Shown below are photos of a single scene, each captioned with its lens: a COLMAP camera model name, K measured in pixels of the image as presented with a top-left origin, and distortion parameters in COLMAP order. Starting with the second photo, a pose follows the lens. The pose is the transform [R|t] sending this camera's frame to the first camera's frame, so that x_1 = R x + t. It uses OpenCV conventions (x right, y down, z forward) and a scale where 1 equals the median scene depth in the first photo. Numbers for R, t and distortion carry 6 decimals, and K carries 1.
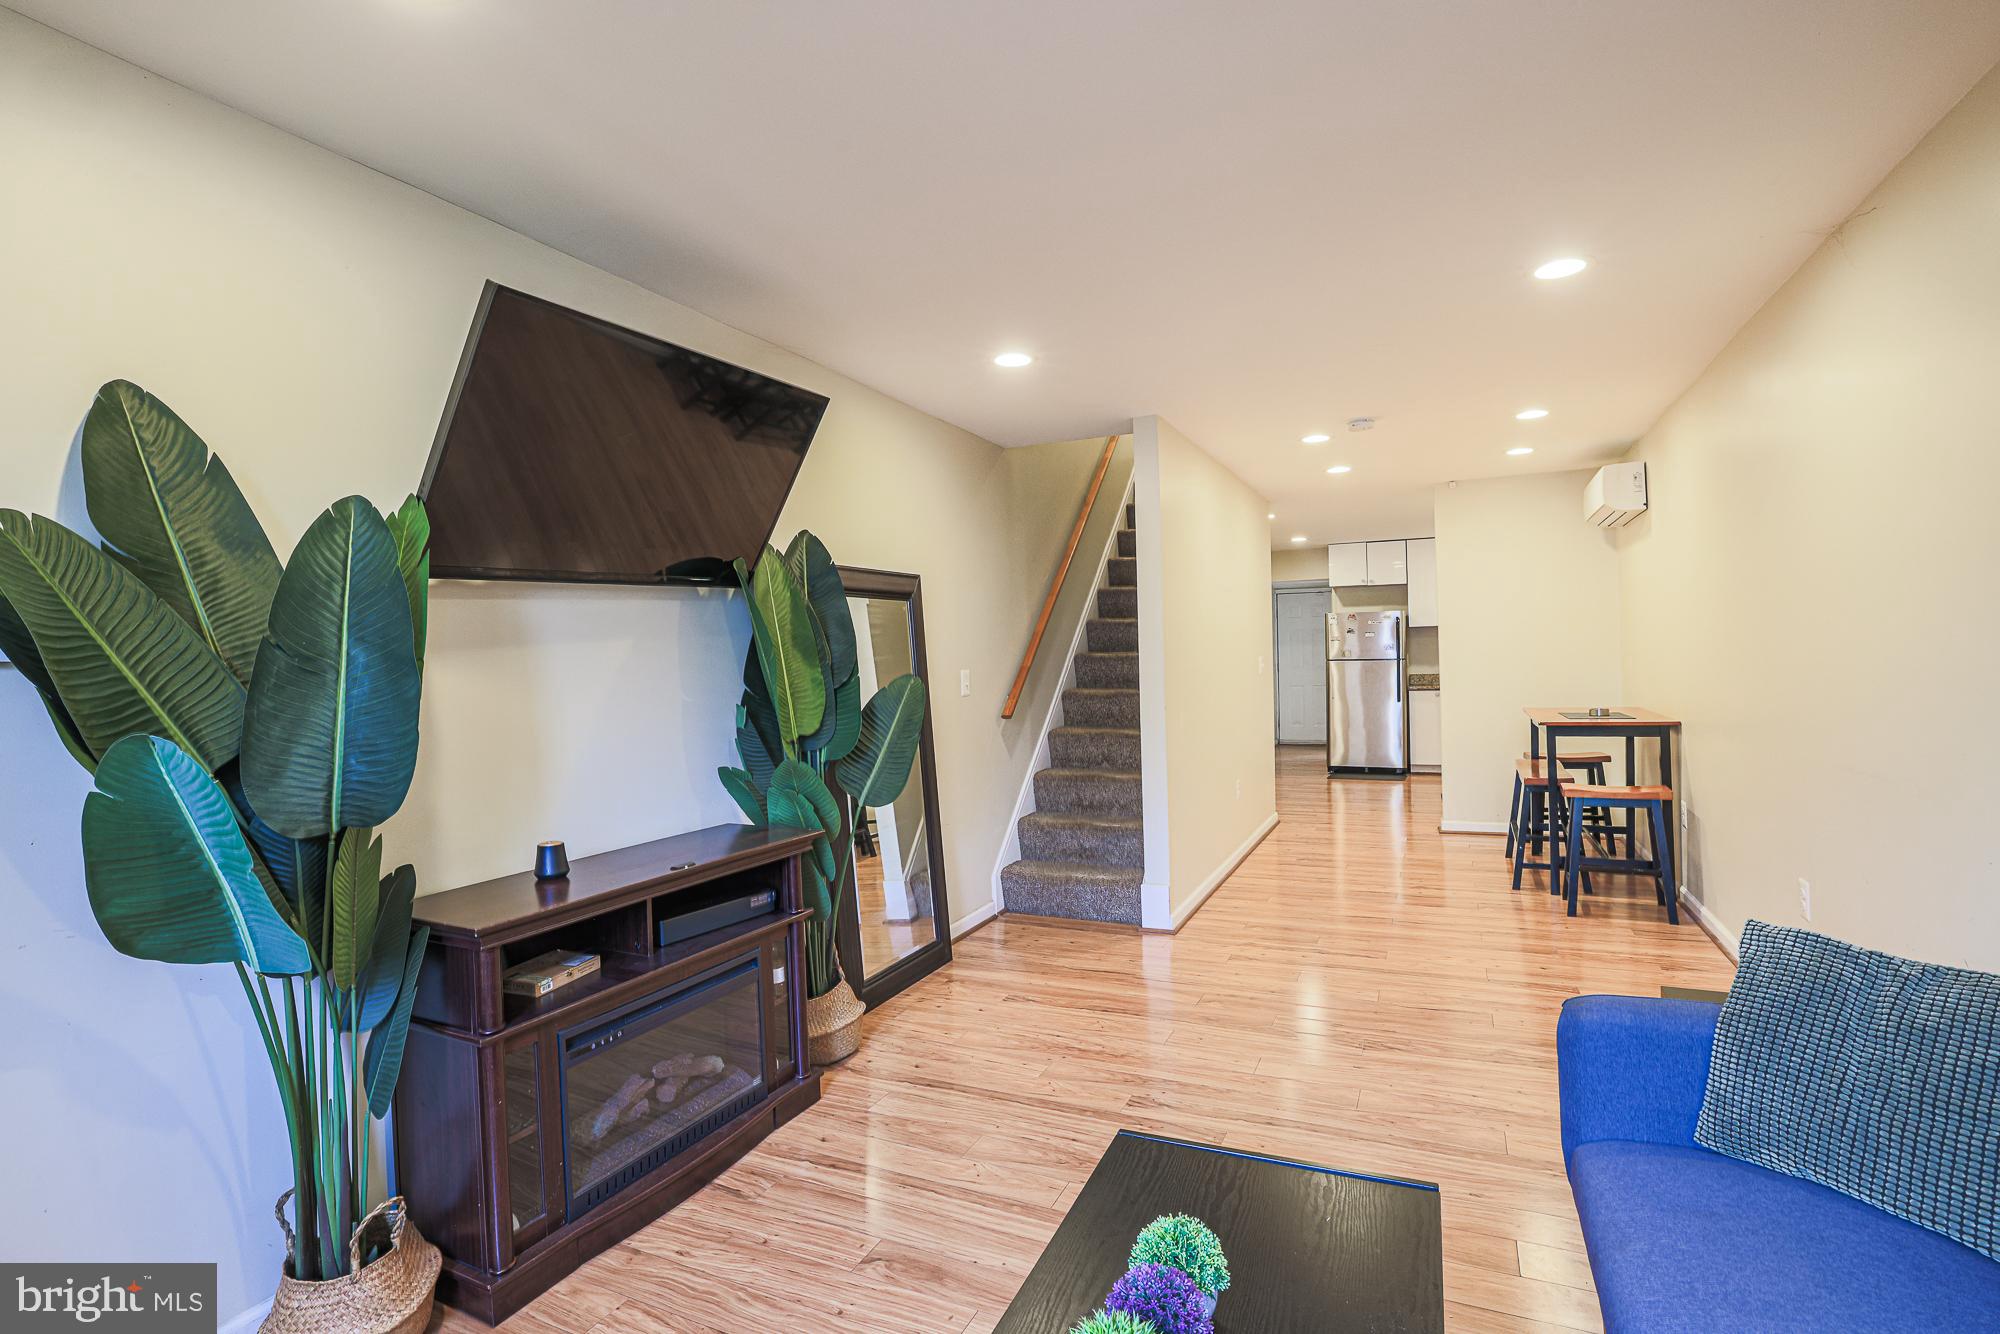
lens RADIAL K [[955.1, 0, 936.0], [0, 955.1, 659.6], [0, 0, 1]] dist [-0.030882, 0.000401]
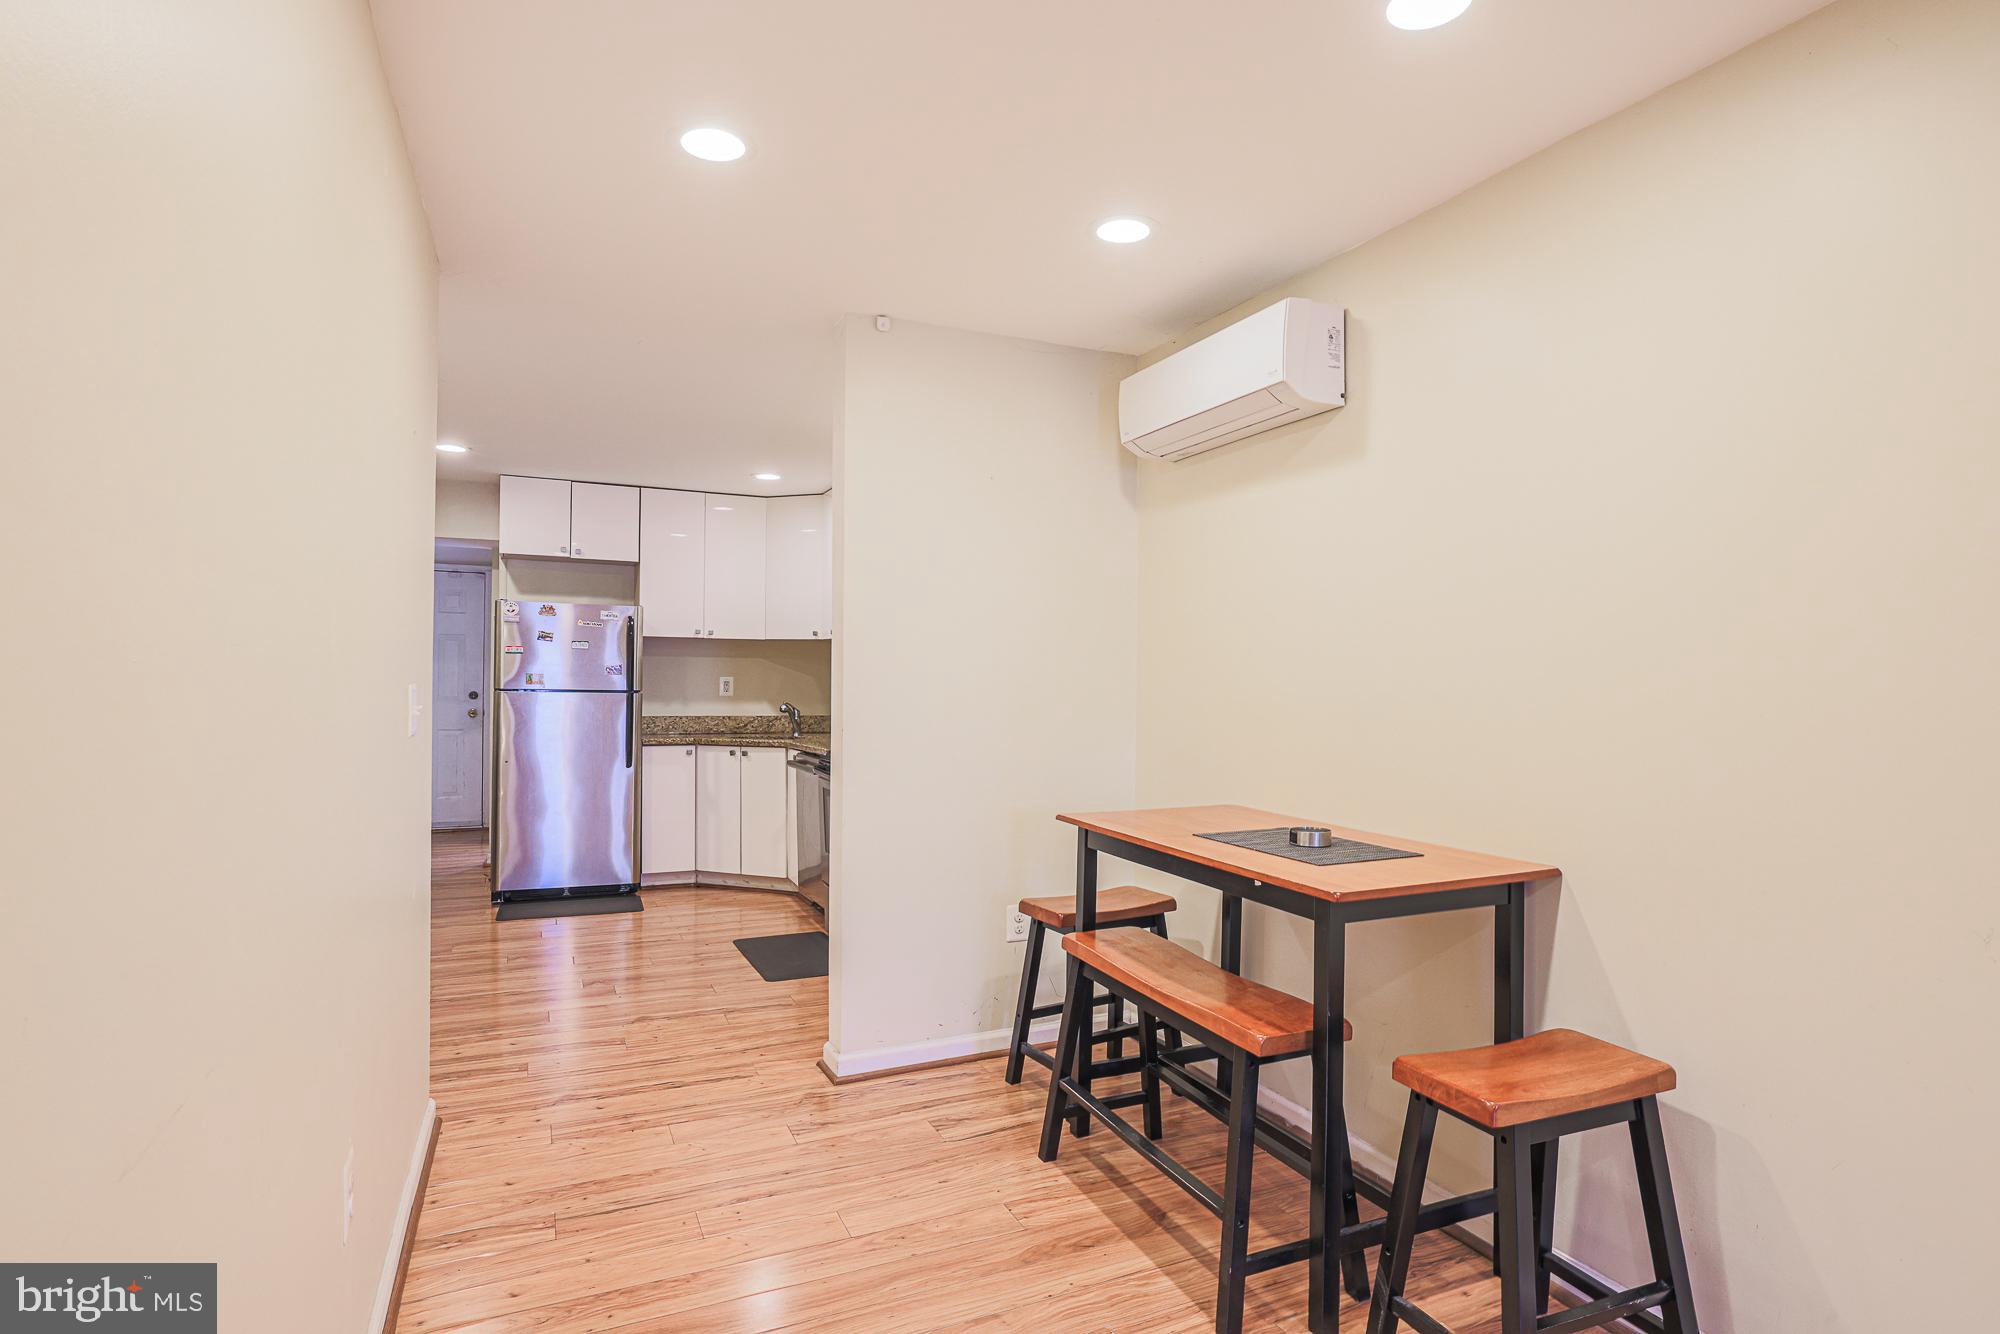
lens RADIAL K [[1094.7, 0, 1075.0], [0, 1094.7, 686.1], [0, 0, 1]] dist [-0.010771, 0.000698]
pose [[0.584591, 0.024042, 0.810972, 0.256411], [-0.025639, 0.999609, -0.011152, -0.006977], [-0.810923, -0.014273, 0.584979, 0.904777]]
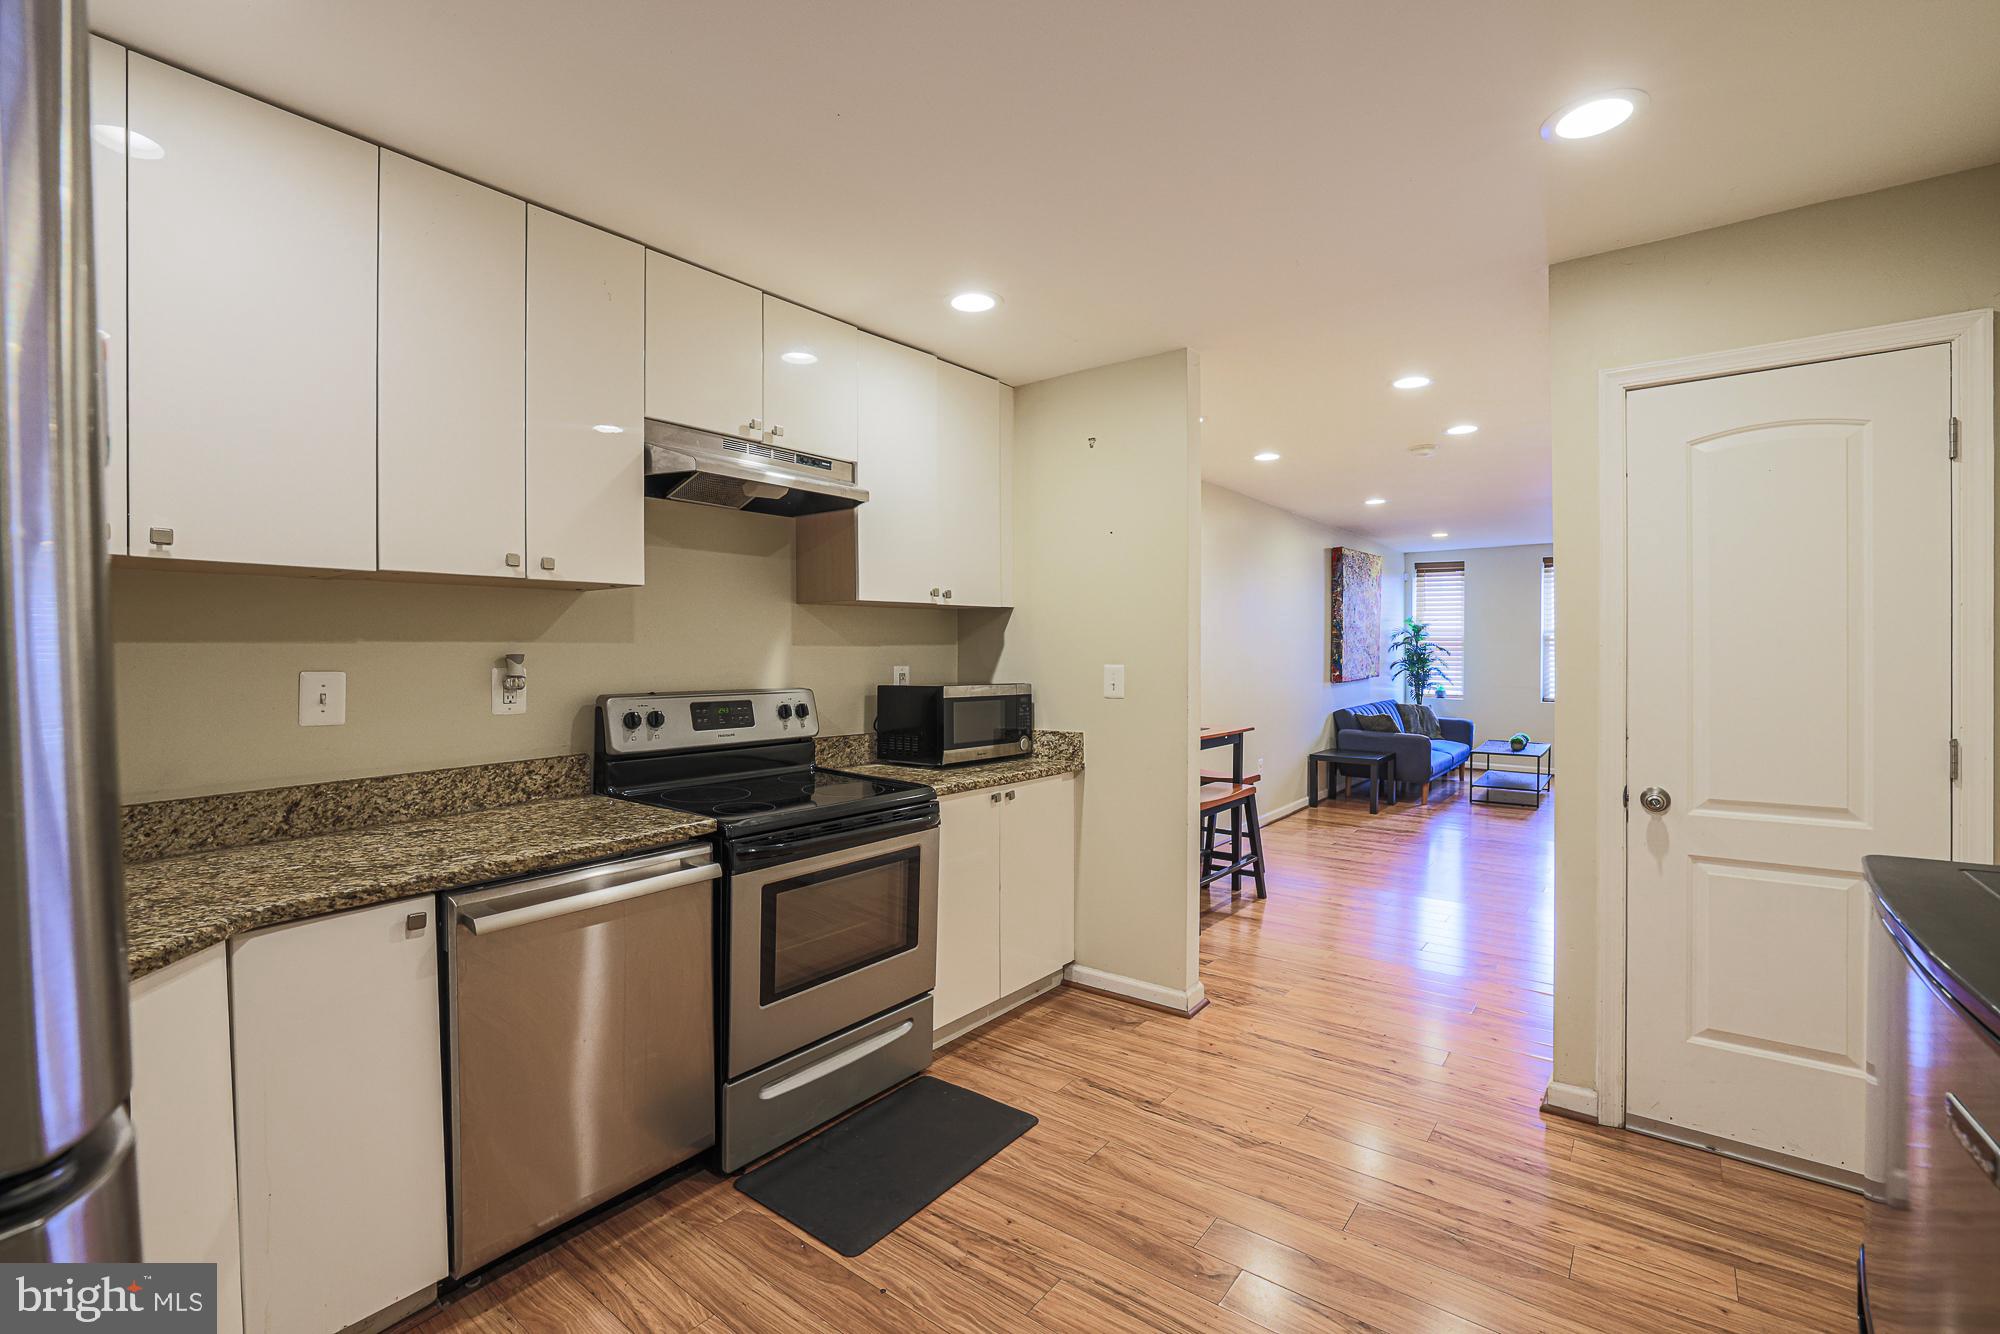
lens RADIAL K [[972.8, 0, 950.5], [0, 972.8, 655.7], [0, 0, 1]] dist [-0.025636, 0.000196]
pose [[-0.987289, 0.032447, 0.155585, 0.874952], [0.032193, 0.999473, -0.004151, -0.022110], [-0.155638, 0.000911, -0.987814, 2.336977]]
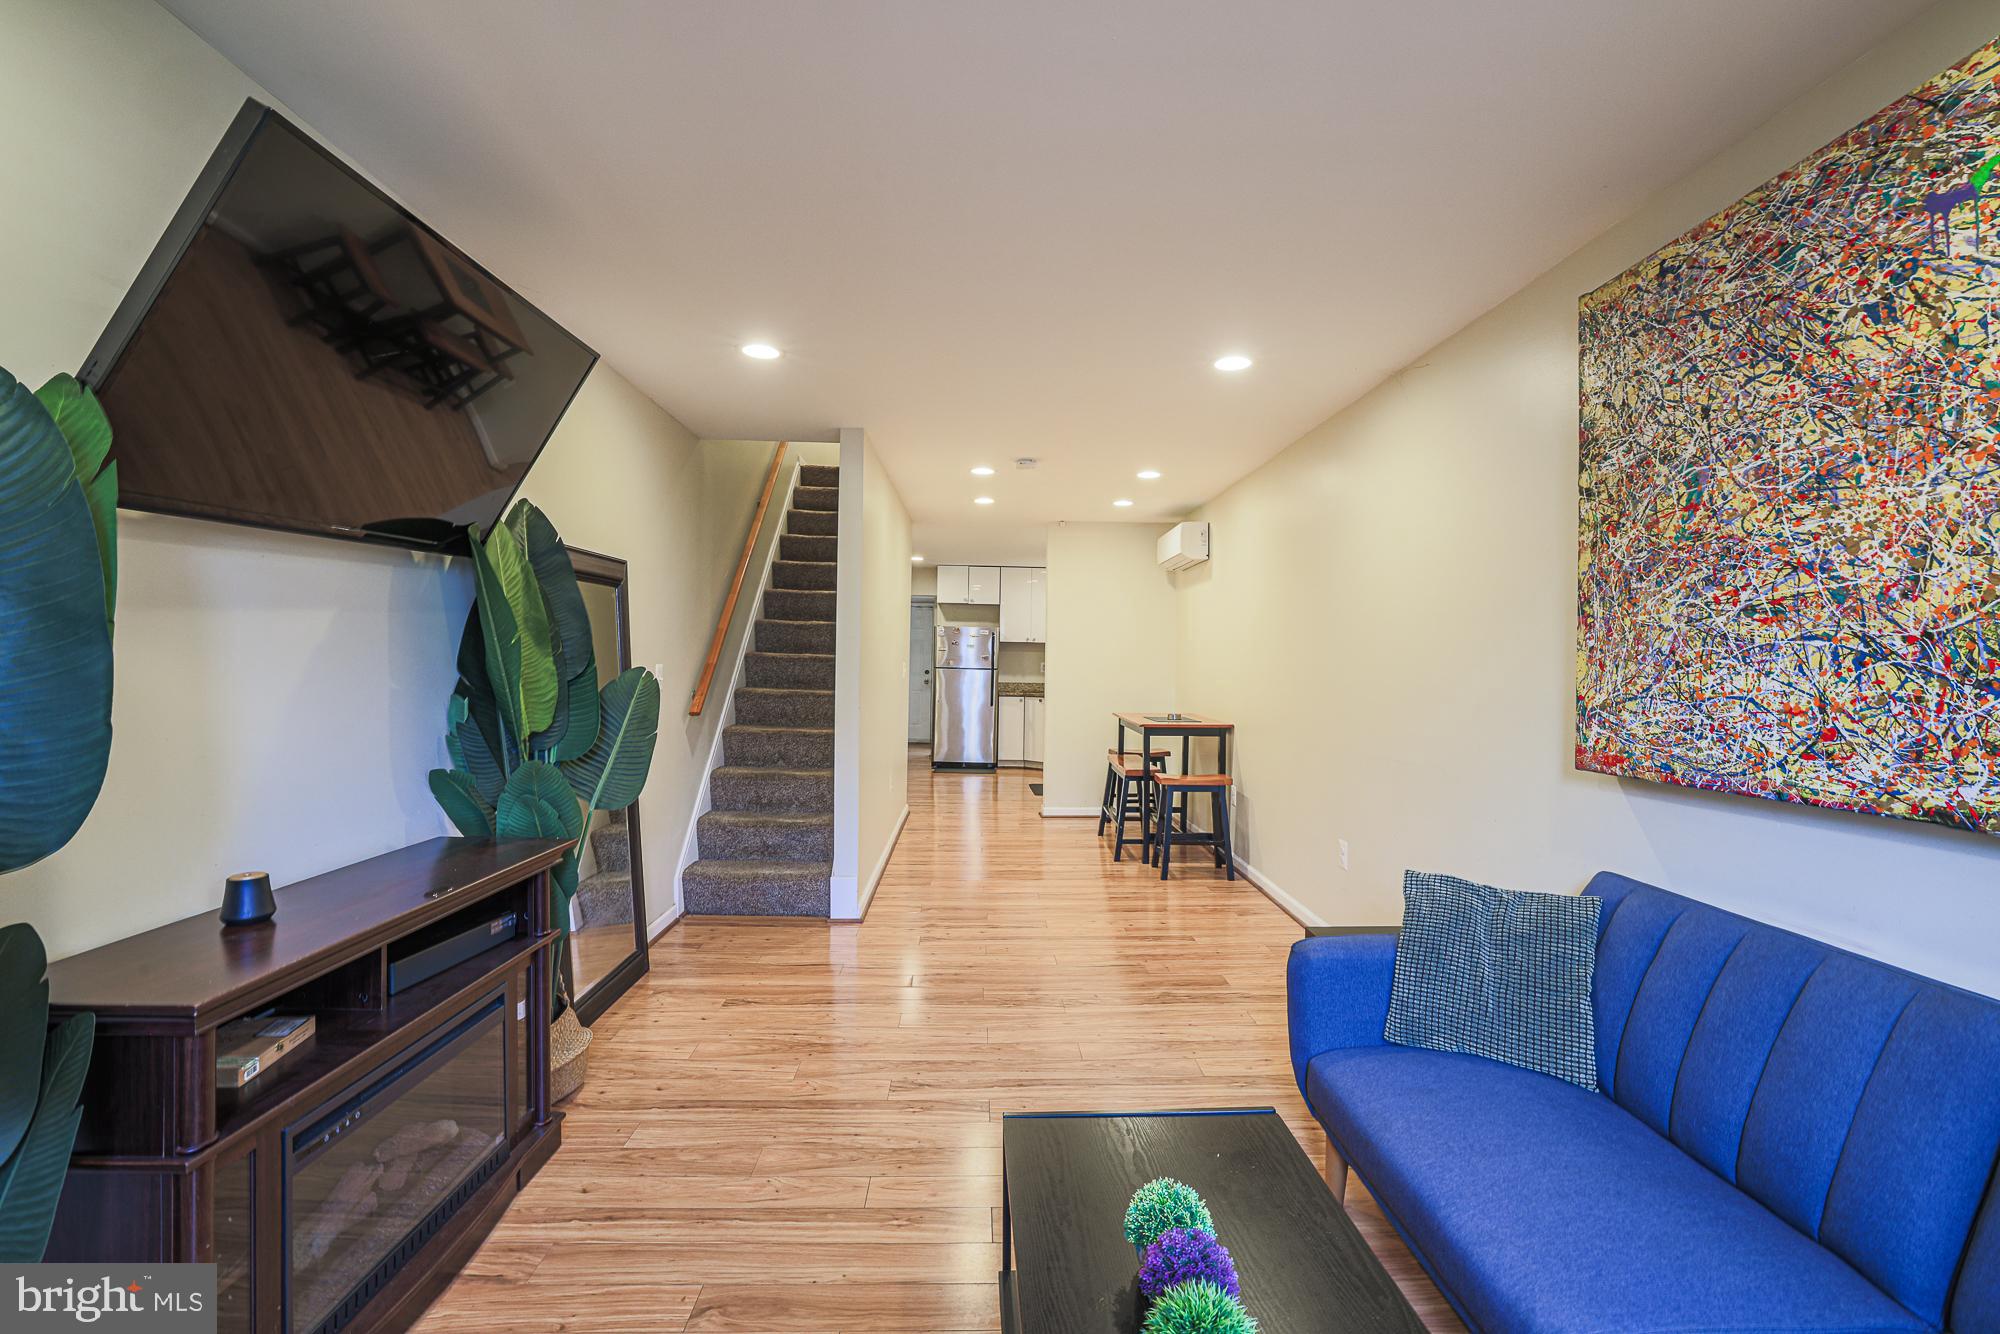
lens RADIAL K [[908.2, 0, 976.5], [0, 908.2, 663.2], [0, 0, 1]] dist [-0.034363, 0.017534]
pose [[0.881756, 0.038525, 0.470130, -0.120354], [-0.039286, 0.999194, -0.008196, 0.004806], [-0.470067, -0.011242, 0.882559, 0.056396]]
